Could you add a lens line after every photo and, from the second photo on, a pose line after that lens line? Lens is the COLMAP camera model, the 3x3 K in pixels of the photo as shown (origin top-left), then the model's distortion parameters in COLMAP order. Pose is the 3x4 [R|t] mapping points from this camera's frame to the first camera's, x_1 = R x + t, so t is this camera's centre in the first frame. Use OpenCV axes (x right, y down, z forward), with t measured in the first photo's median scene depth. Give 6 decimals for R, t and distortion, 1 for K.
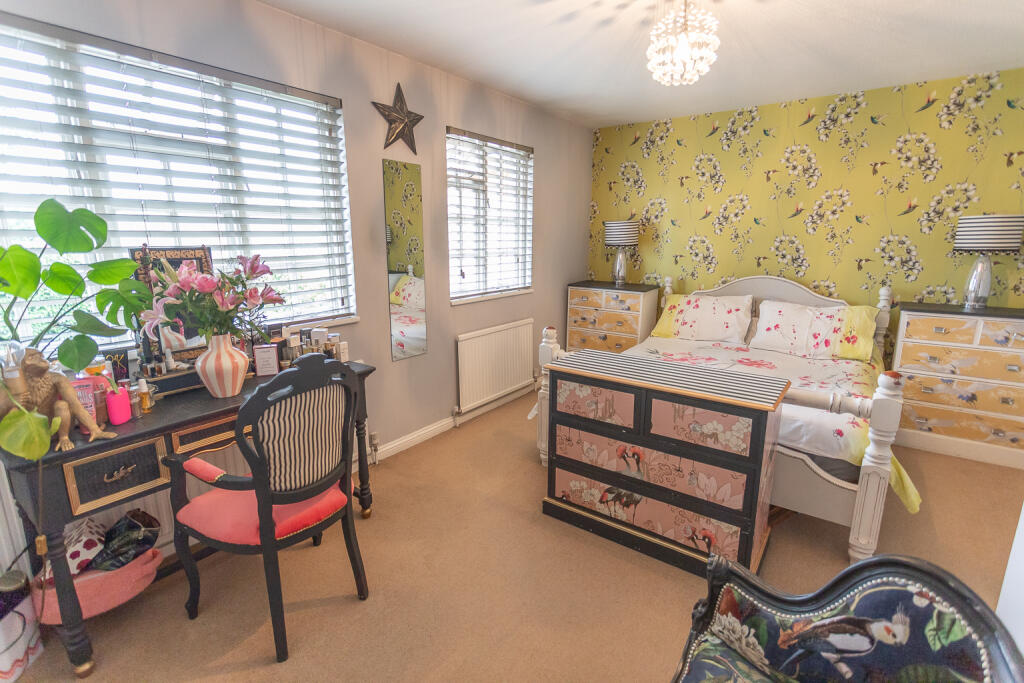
lens RADIAL K [[482.2, 0, 508.5], [0, 482.2, 341.6], [0, 0, 1]] dist [0.002983, 0.000971]
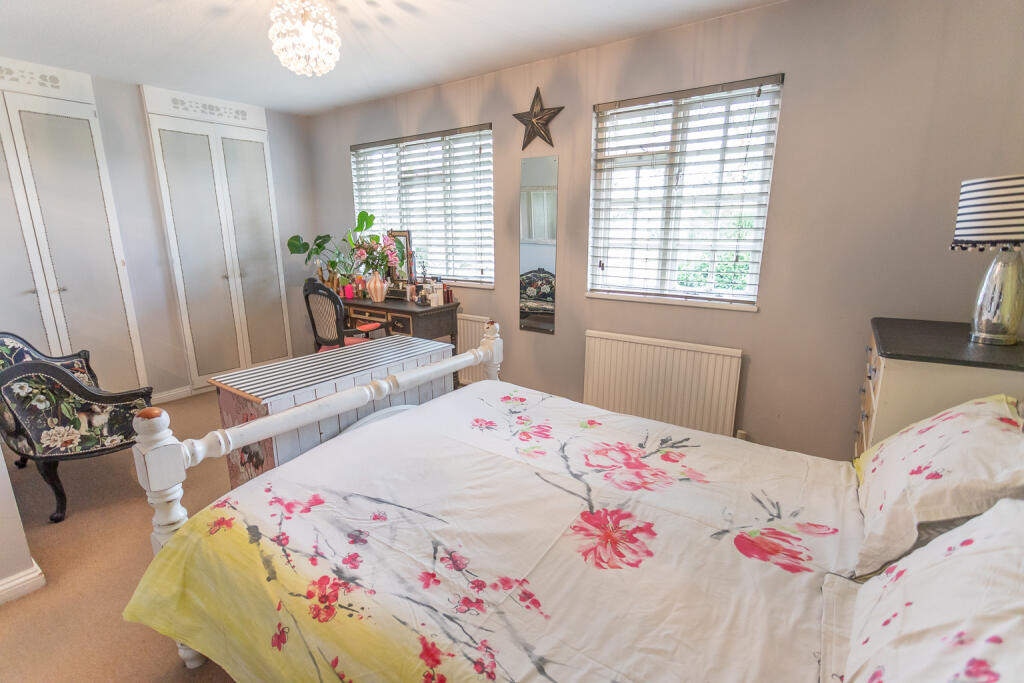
lens RADIAL K [[482.2, 0, 508.5], [0, 482.2, 341.6], [0, 0, 1]] dist [0.002983, 0.000971]
pose [[0.005085, 0.205448, -0.978655, 0.971919], [-0.229062, 0.952885, 0.198848, -0.175385], [0.973399, 0.223162, 0.051906, 0.983860]]
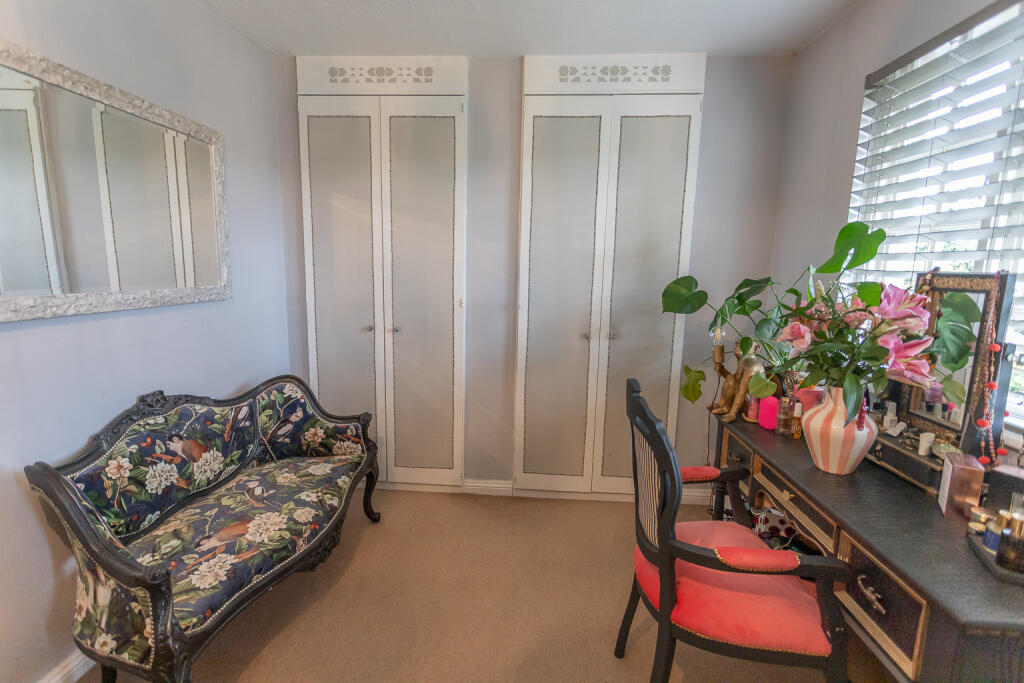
lens RADIAL K [[482.2, 0, 508.5], [0, 482.2, 341.6], [0, 0, 1]] dist [0.002983, 0.000971]
pose [[-0.840717, 0.041199, -0.539905, 0.139859], [-0.169485, 0.926976, 0.334650, -0.151754], [0.514266, 0.372852, -0.772342, 0.829992]]
